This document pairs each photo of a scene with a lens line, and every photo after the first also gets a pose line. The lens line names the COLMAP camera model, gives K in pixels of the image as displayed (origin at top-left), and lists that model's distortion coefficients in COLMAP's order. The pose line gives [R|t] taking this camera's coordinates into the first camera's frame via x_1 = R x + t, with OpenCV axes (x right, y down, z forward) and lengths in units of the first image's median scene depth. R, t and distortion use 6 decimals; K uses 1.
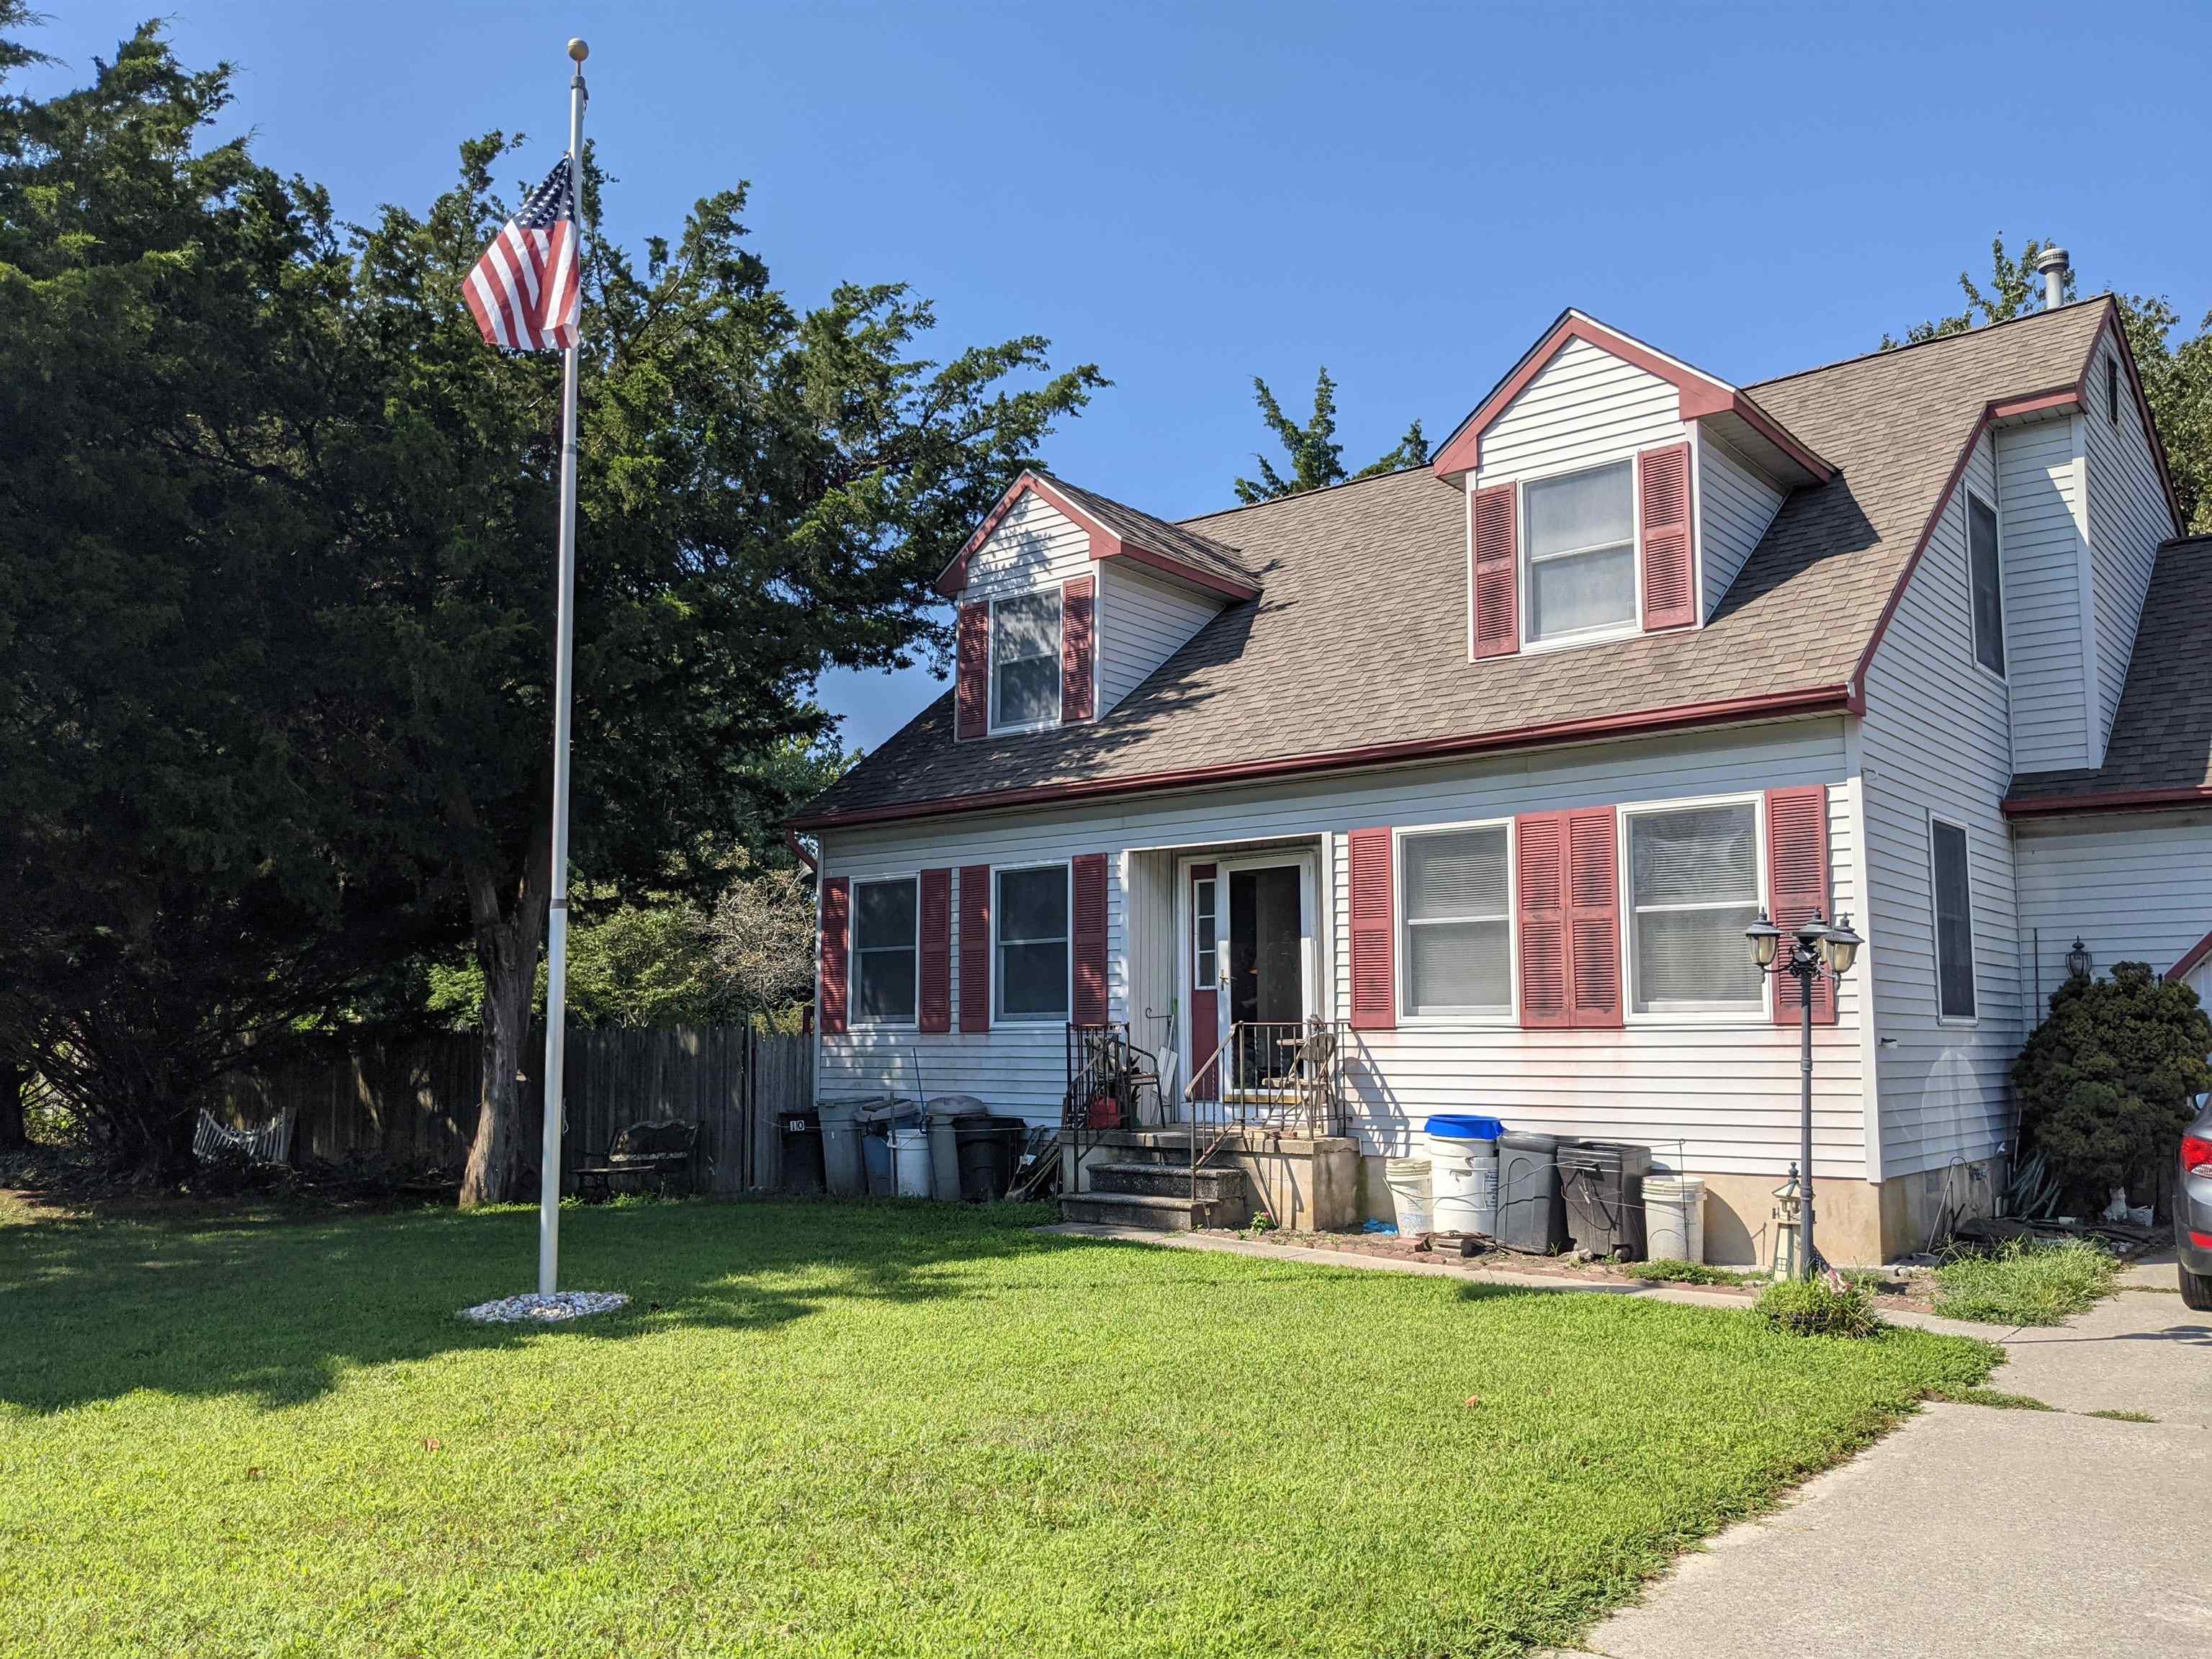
lens RADIAL K [[1751.0, 0, 1146.7], [0, 1751.0, 856.0], [0, 0, 1]] dist [0.007825, -0.007111]
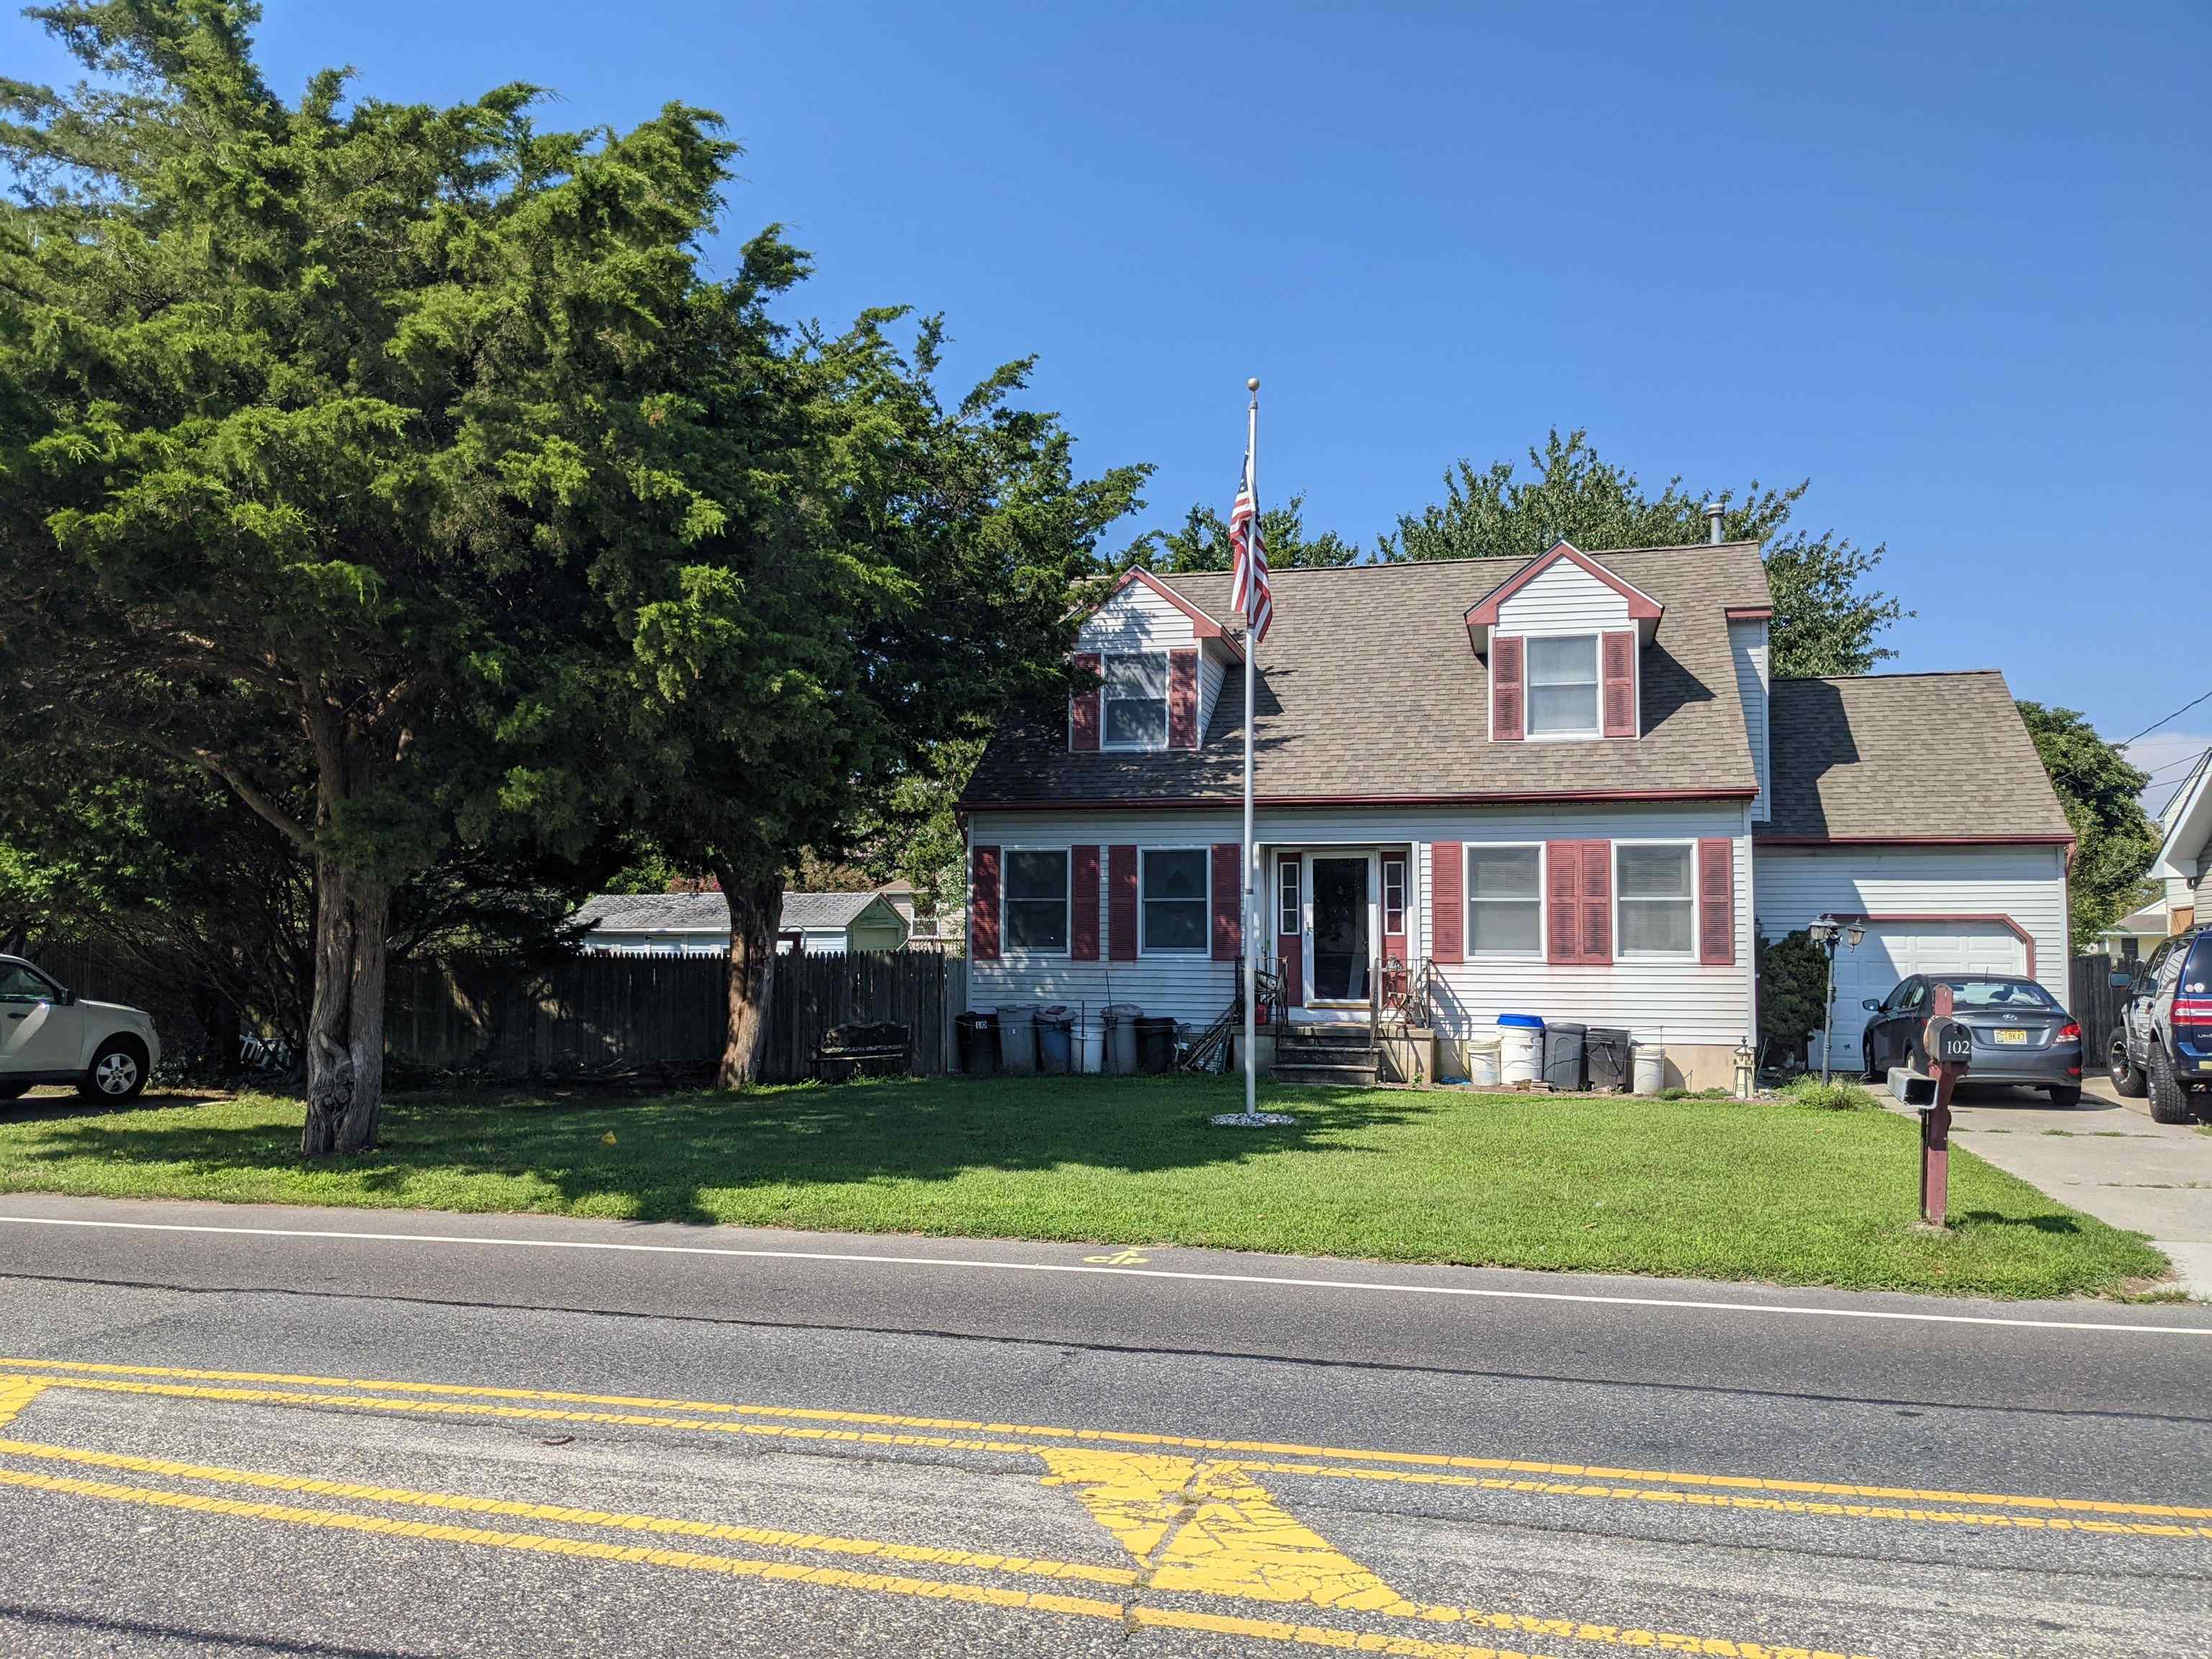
lens RADIAL K [[1735.0, 0, 1115.5], [0, 1735.0, 823.0], [0, 0, 1]] dist [0.015463, -0.074559]
pose [[0.909402, 0.041132, 0.413879, -0.826259], [-0.054281, 0.998324, 0.020054, -0.048605], [-0.412361, -0.040702, 0.910111, -0.355771]]
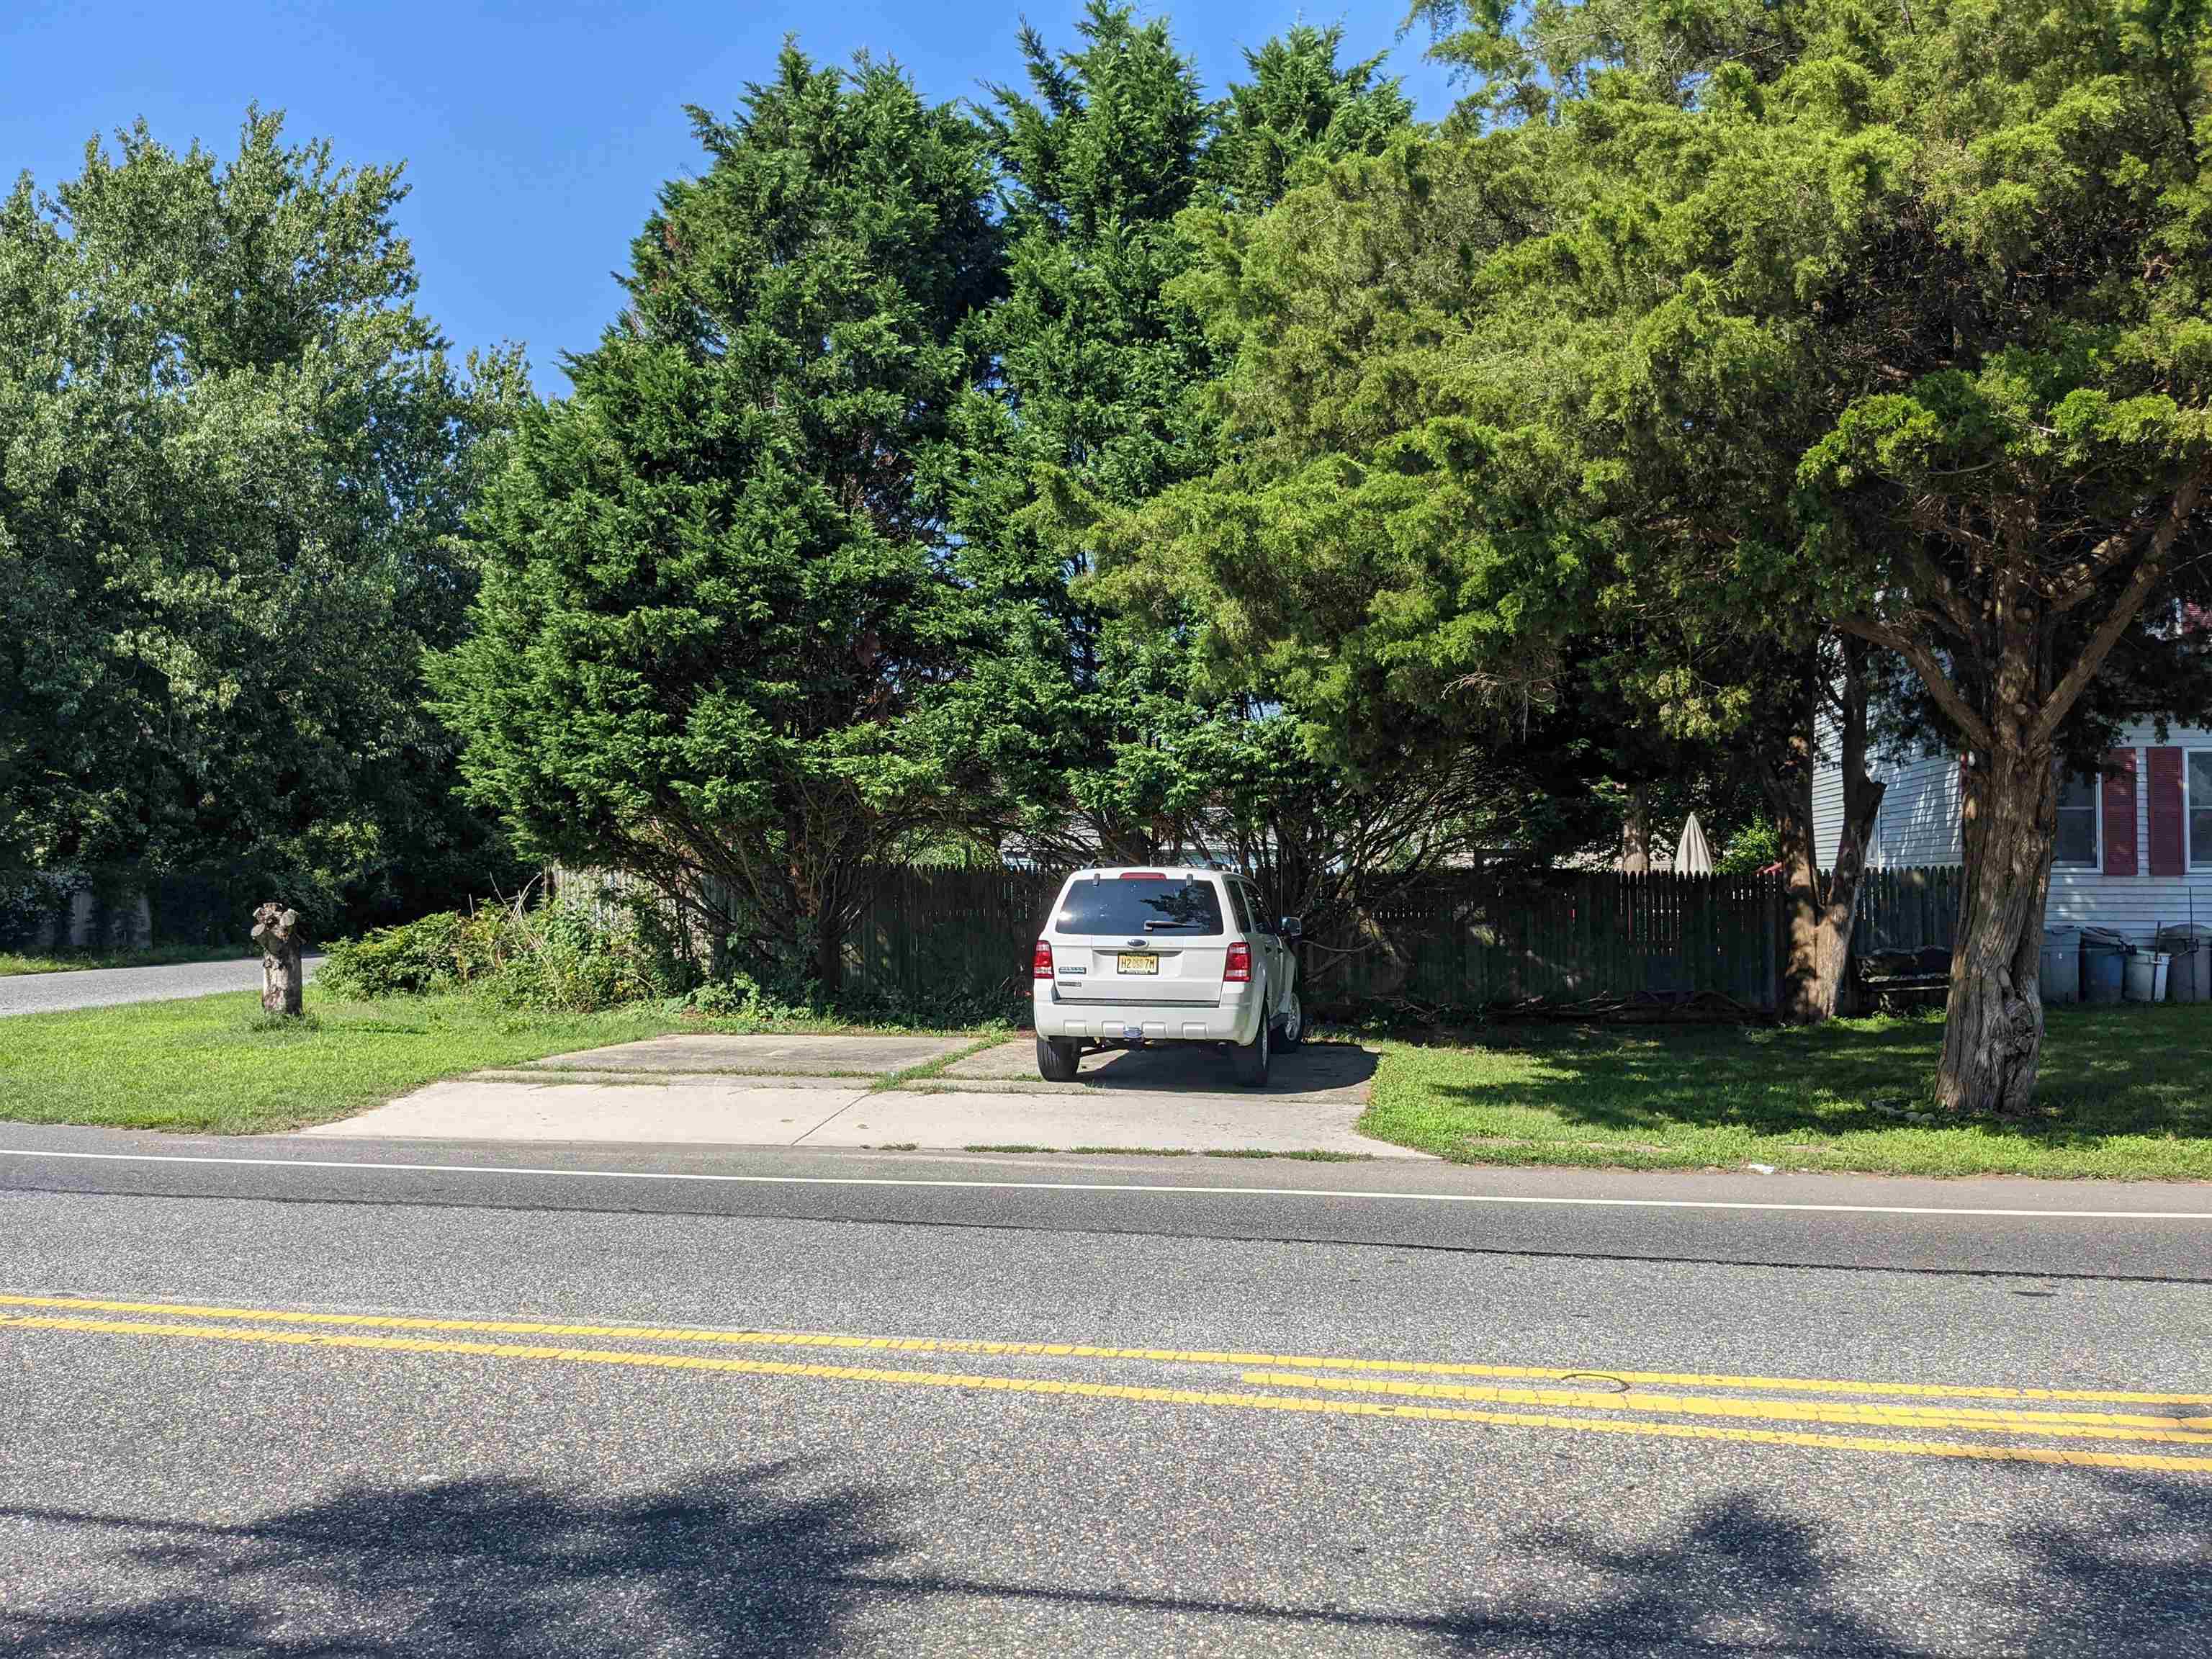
lens RADIAL K [[1730.2, 0, 1098.1], [0, 1730.2, 829.4], [0, 0, 1]] dist [0.048552, -0.101718]
pose [[0.883970, 0.012011, 0.467389, -1.651004], [-0.049582, 0.996441, 0.068168, 0.021163], [-0.464907, -0.083432, 0.881420, 0.272627]]
